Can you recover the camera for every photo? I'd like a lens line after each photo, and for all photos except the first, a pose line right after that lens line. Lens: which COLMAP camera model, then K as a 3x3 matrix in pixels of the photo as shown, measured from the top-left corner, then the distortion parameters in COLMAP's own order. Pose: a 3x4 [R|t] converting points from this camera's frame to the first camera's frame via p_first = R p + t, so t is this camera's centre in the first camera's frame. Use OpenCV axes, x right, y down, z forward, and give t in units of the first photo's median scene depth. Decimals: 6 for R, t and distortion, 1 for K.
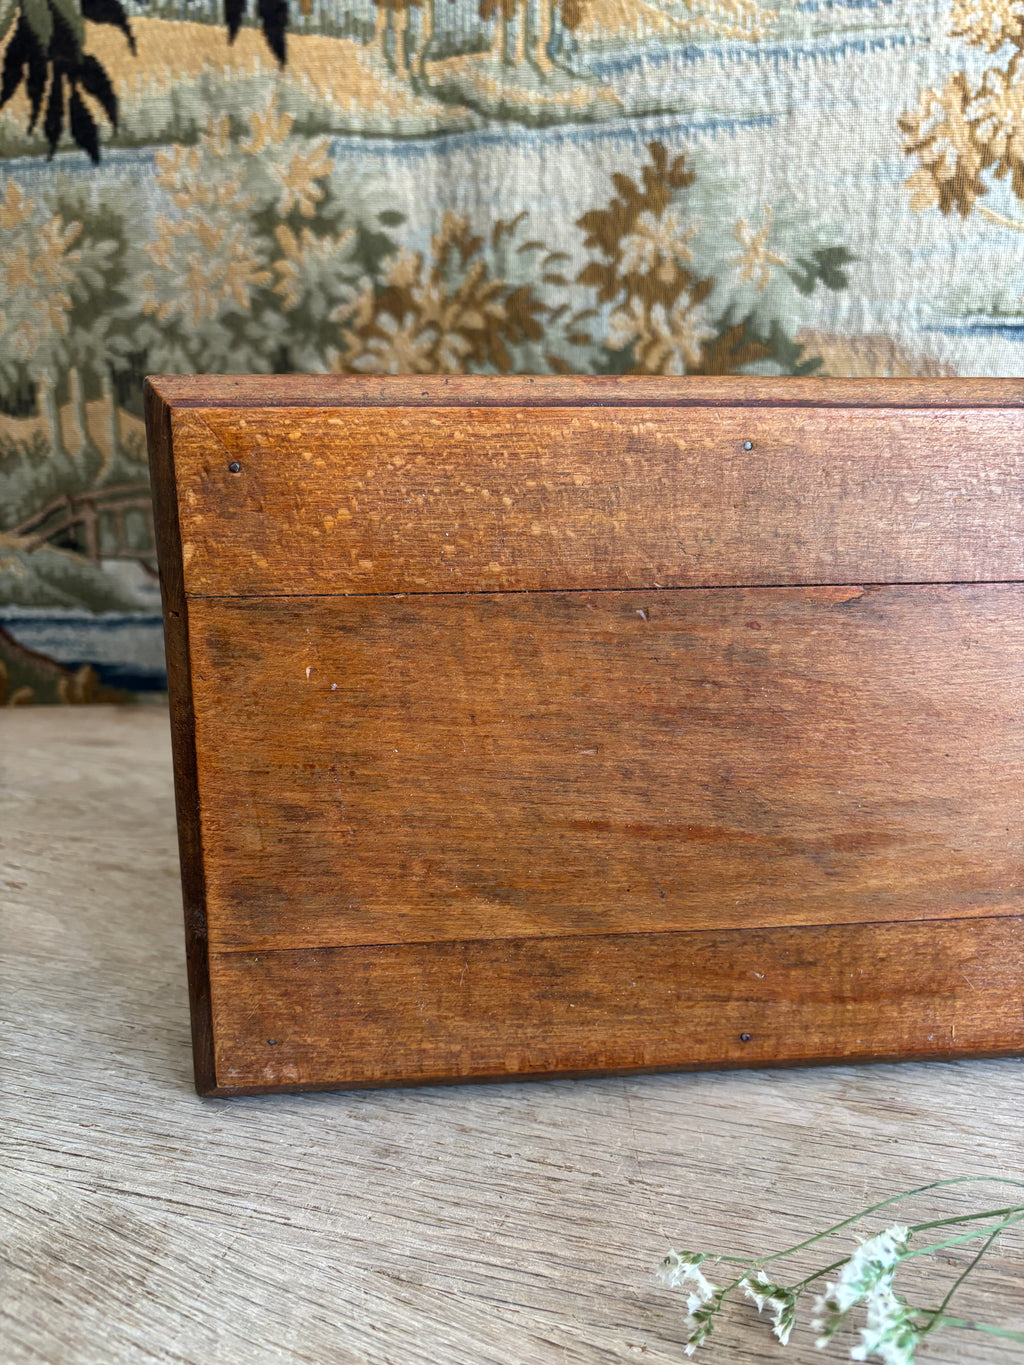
lens RADIAL K [[1060.9, 0, 494.7], [0, 1060.9, 694.6], [0, 0, 1]] dist [0.033830, -0.062436]
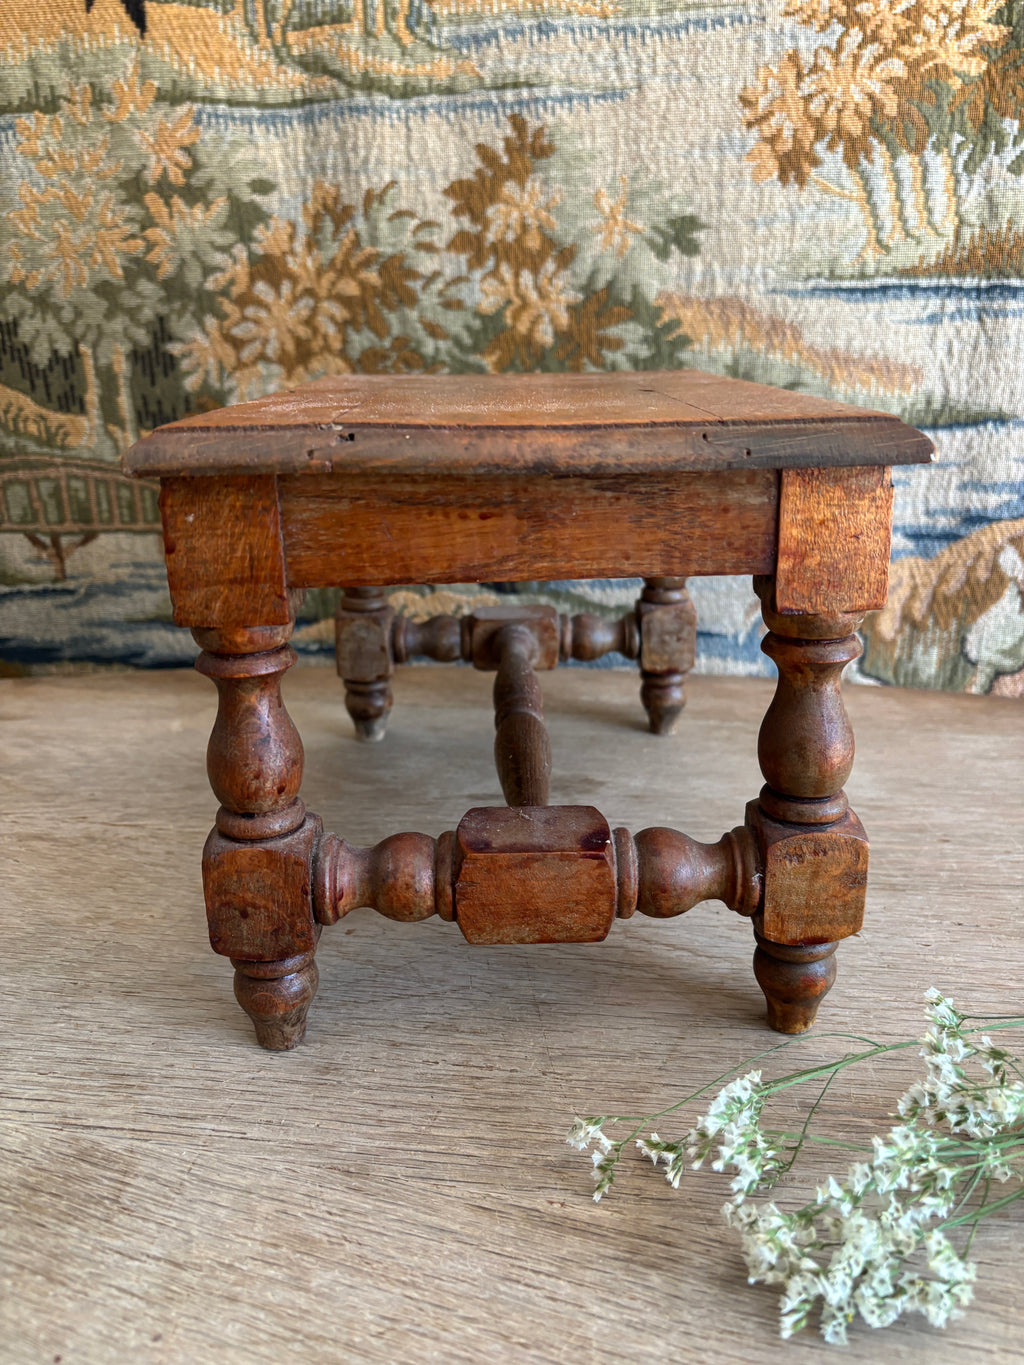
lens RADIAL K [[1060.9, 0, 504.0], [0, 1060.9, 681.5], [0, 0, 1]] dist [0.033830, -0.062436]
pose [[0.991946, -0.055702, 0.113755, -0.010546], [0.051181, 0.997794, 0.042289, -0.007757], [-0.115859, -0.036126, 0.992608, -0.058185]]
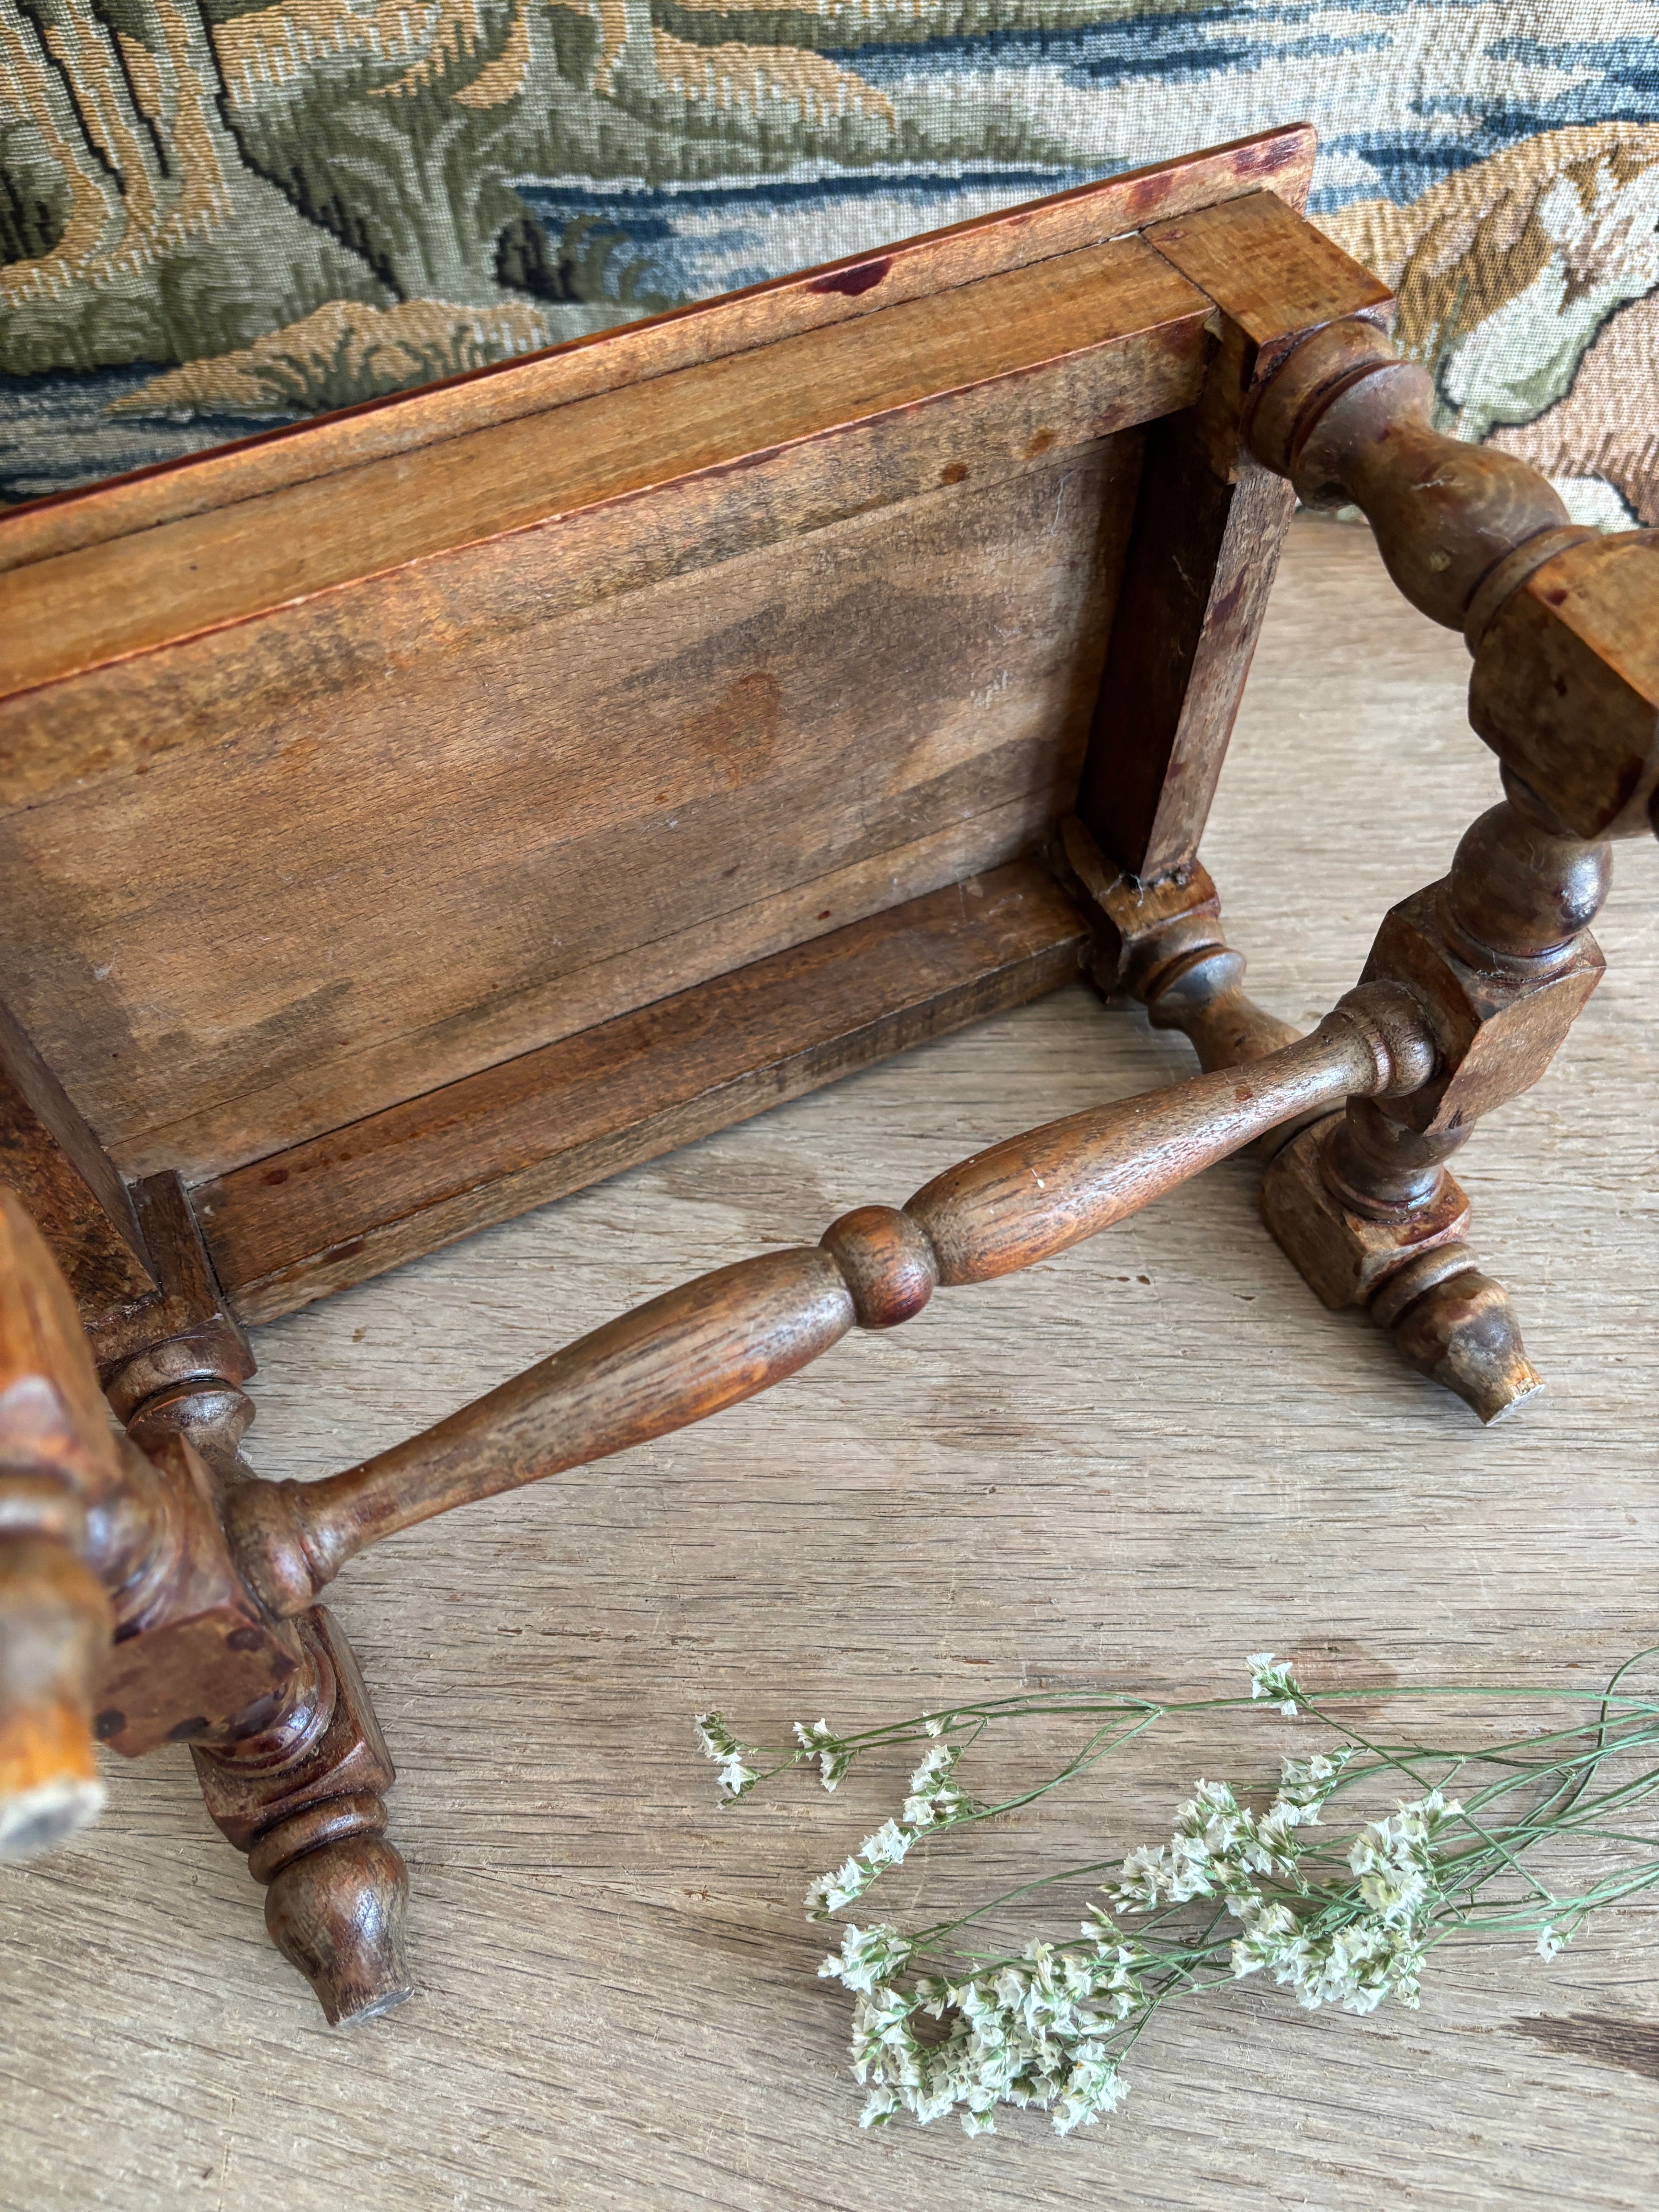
lens RADIAL K [[1719.3, 0, 821.0], [0, 1719.3, 1115.9], [0, 0, 1]] dist [0.033830, -0.062436]
pose [[0.973002, -0.201162, 0.113141, 0.079681], [0.081782, 0.758922, 0.646026, -0.321635], [-0.215821, -0.619332, 0.754884, 0.110874]]
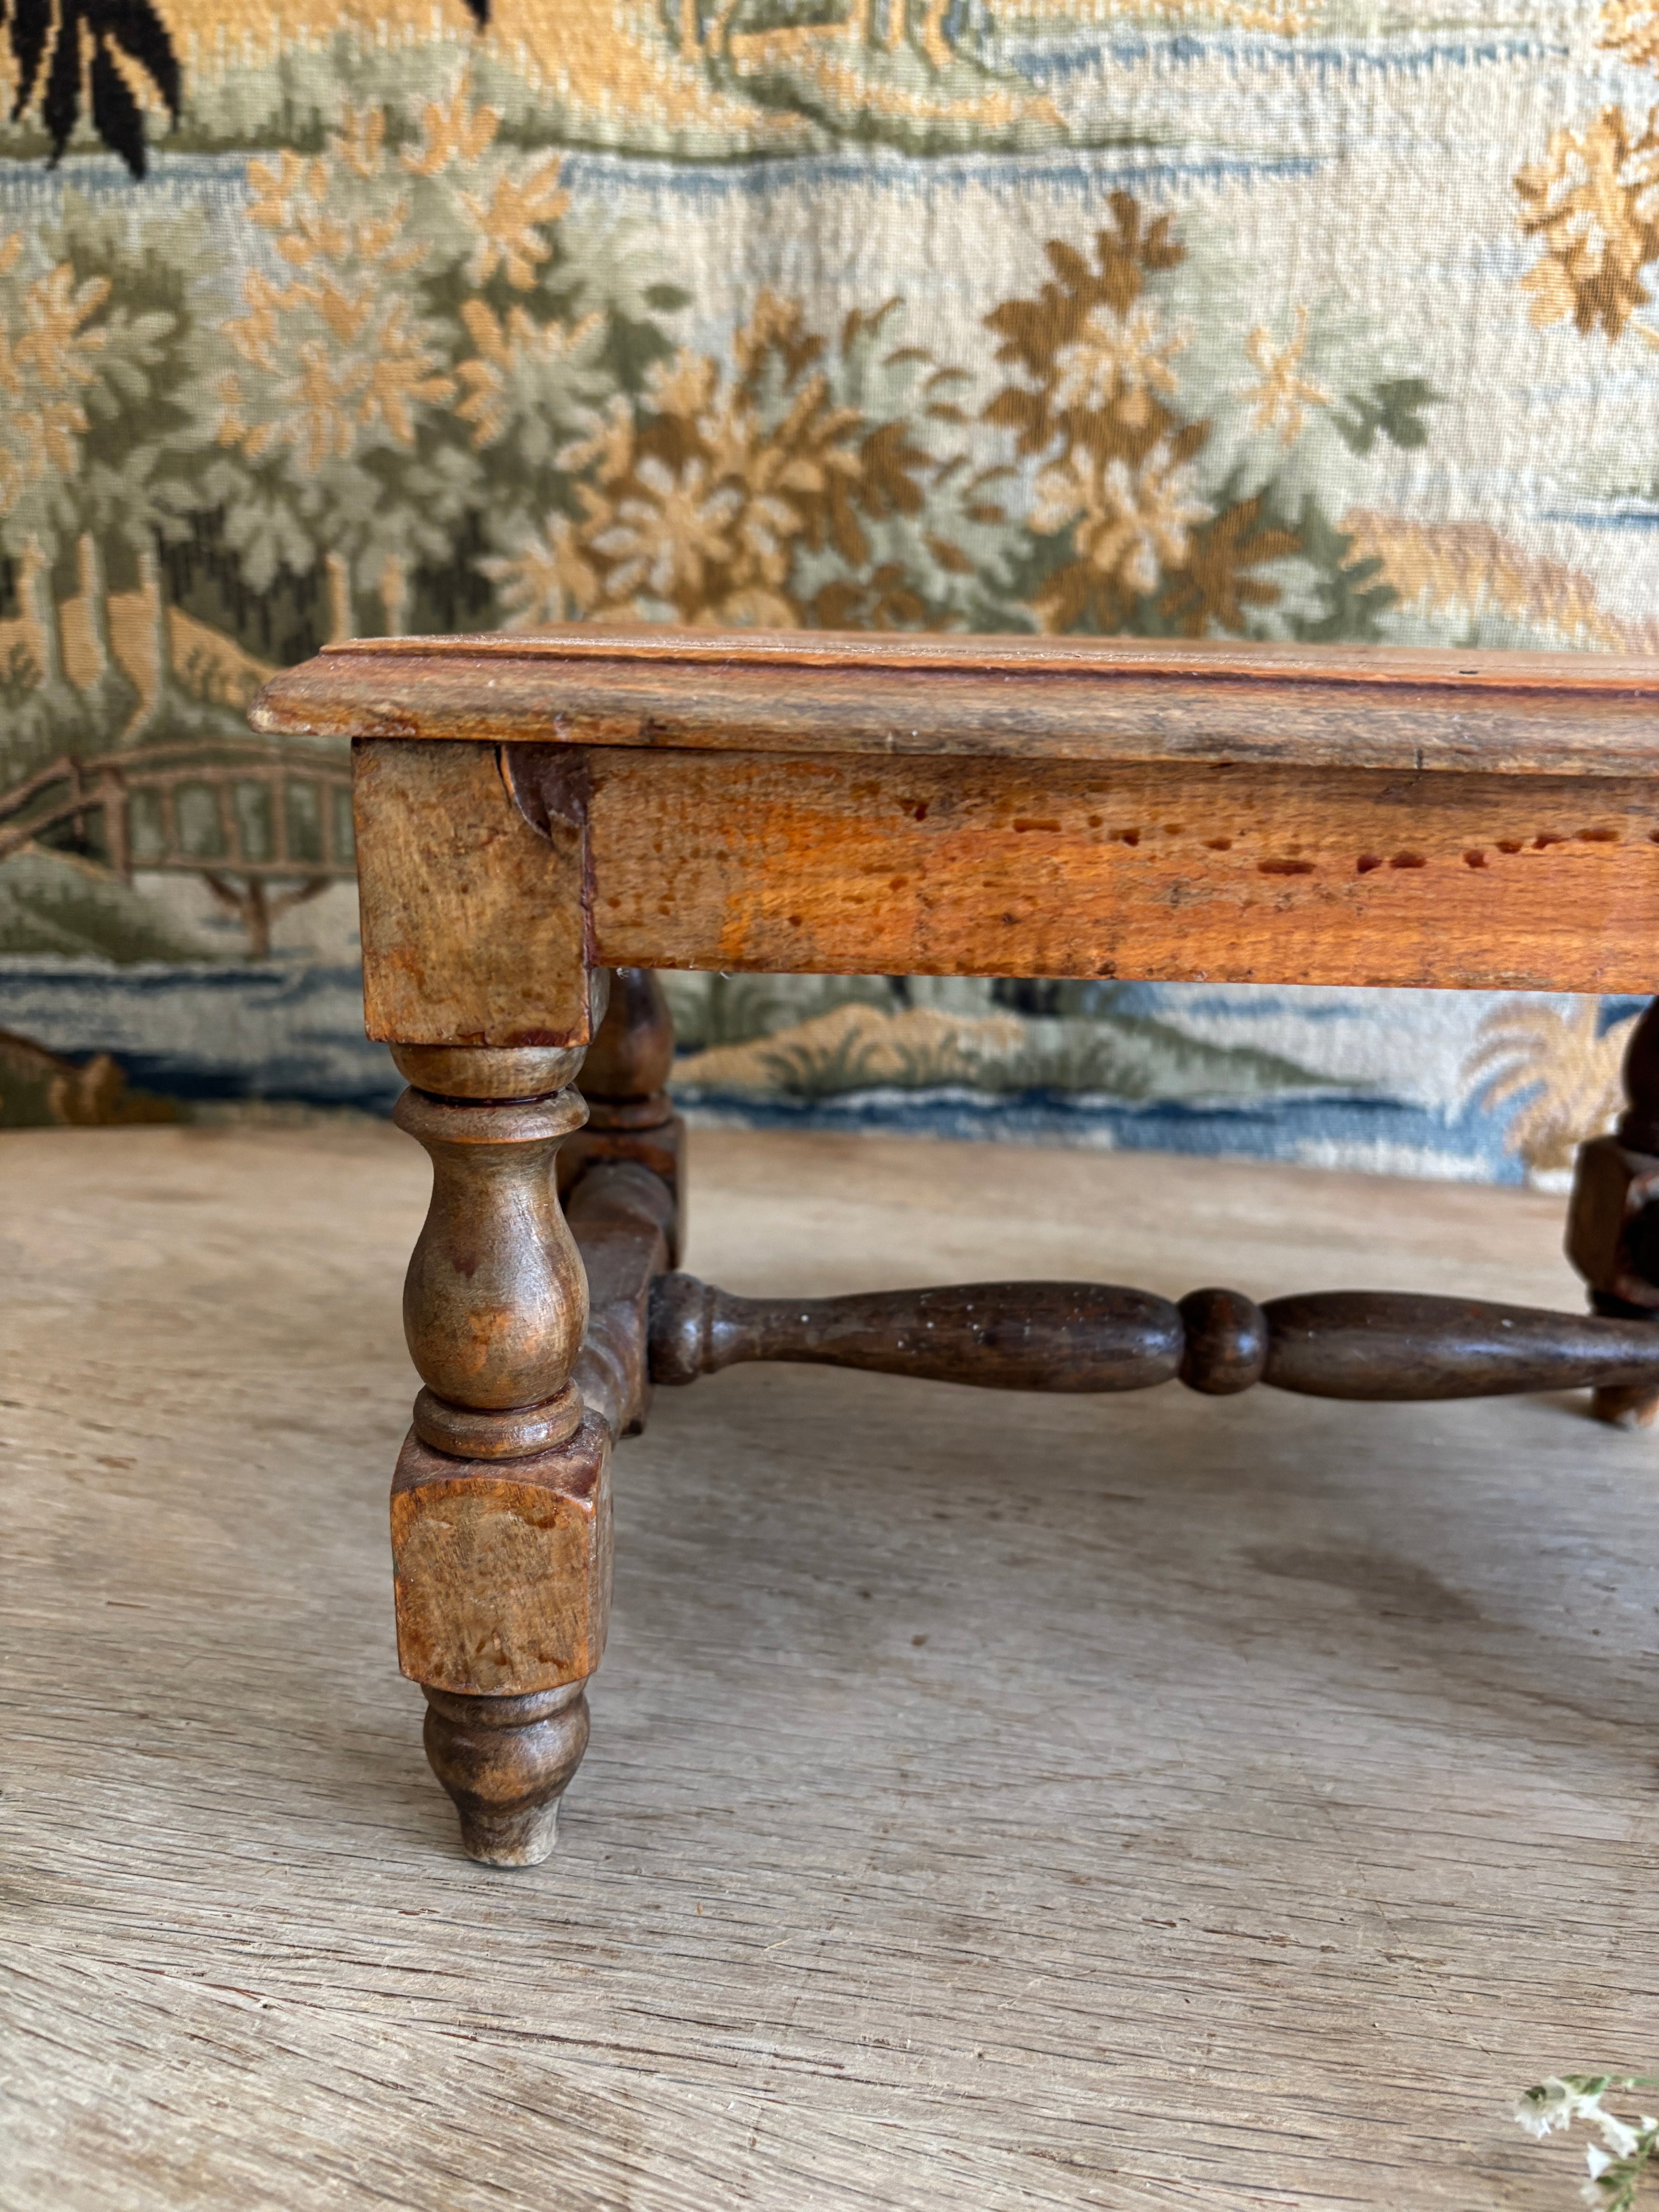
lens RADIAL K [[1719.3, 0, 819.8], [0, 1719.3, 1099.3], [0, 0, 1]] dist [0.033830, -0.062436]
pose [[0.993239, -0.006461, 0.115909, -0.138968], [0.005368, 0.999938, 0.009740, -0.014153], [-0.115965, -0.009051, 0.993212, 0.042334]]
